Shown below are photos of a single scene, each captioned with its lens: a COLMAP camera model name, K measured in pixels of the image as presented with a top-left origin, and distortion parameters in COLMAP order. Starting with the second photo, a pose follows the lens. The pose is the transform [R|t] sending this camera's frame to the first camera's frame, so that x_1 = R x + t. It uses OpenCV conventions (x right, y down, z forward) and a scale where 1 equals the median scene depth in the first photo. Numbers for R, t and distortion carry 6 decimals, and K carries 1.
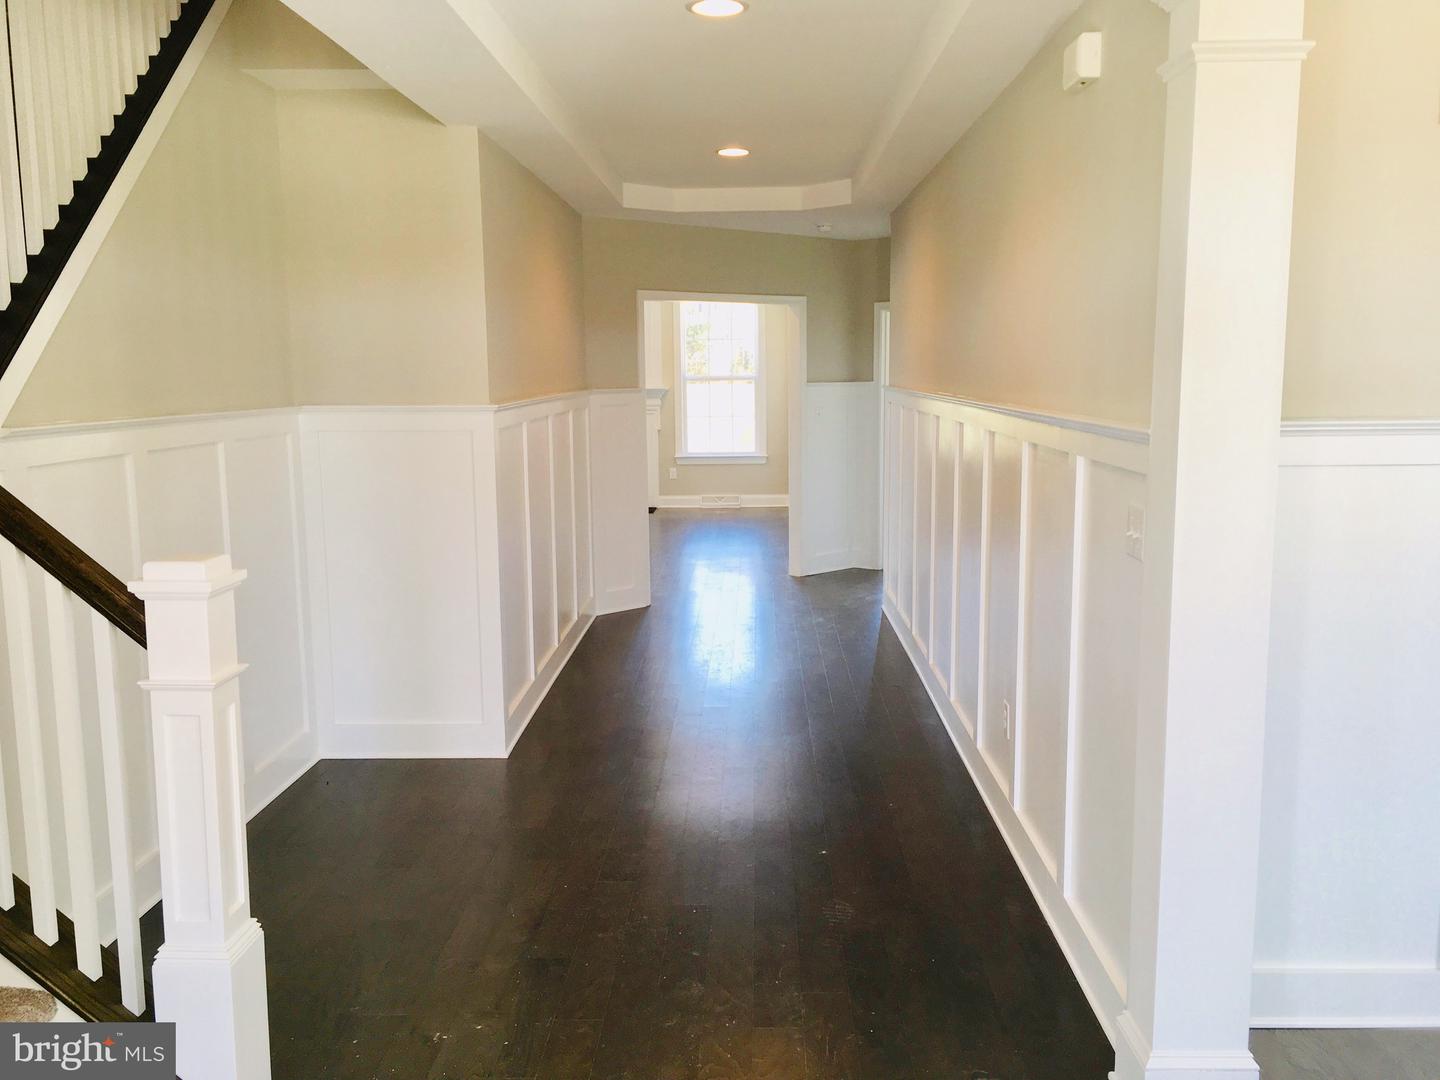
lens RADIAL K [[1235.0, 0, 727.7], [0, 1235.0, 541.1], [0, 0, 1]] dist [0.079321, -0.095941]
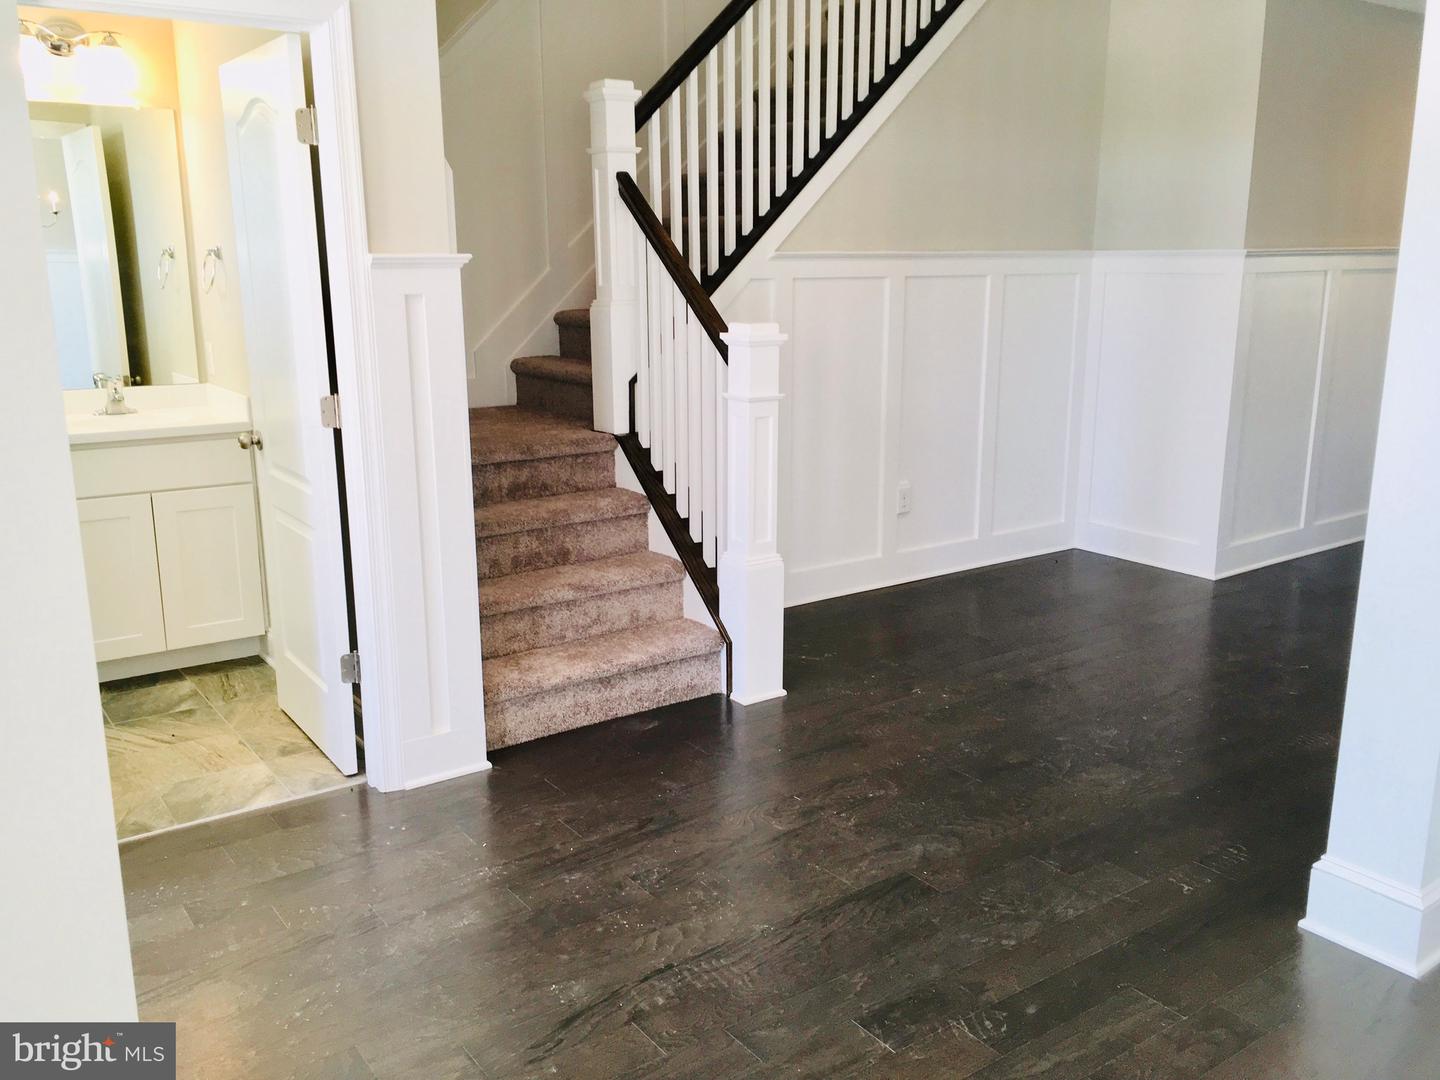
lens RADIAL K [[1235.0, 0, 722.7], [0, 1235.0, 546.9], [0, 0, 1]] dist [0.079321, -0.095941]
pose [[0.606091, 0.189726, -0.772437, 0.518311], [-0.113650, 0.981828, 0.151981, 0.035910], [0.787234, -0.004327, 0.616639, -0.028366]]
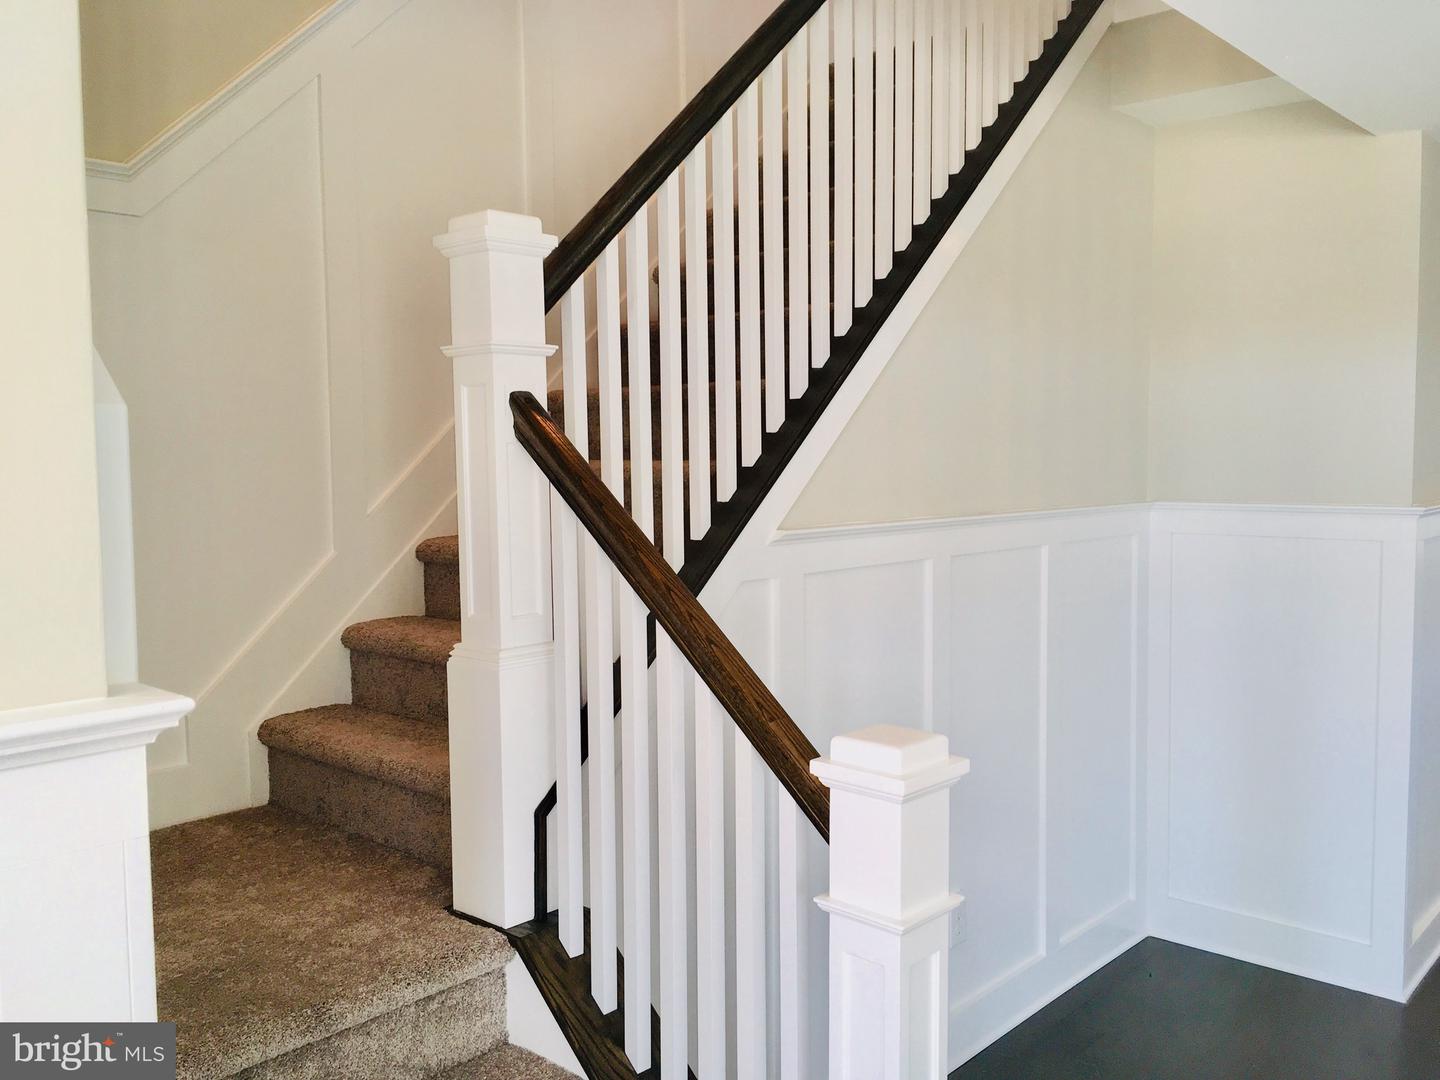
lens RADIAL K [[1235.0, 0, 727.5], [0, 1235.0, 542.1], [0, 0, 1]] dist [0.079321, -0.095941]
pose [[0.764089, 0.049034, -0.643245, -0.032140], [-0.088874, 0.995601, -0.029677, -0.039963], [0.638960, 0.079844, 0.765085, 0.233573]]
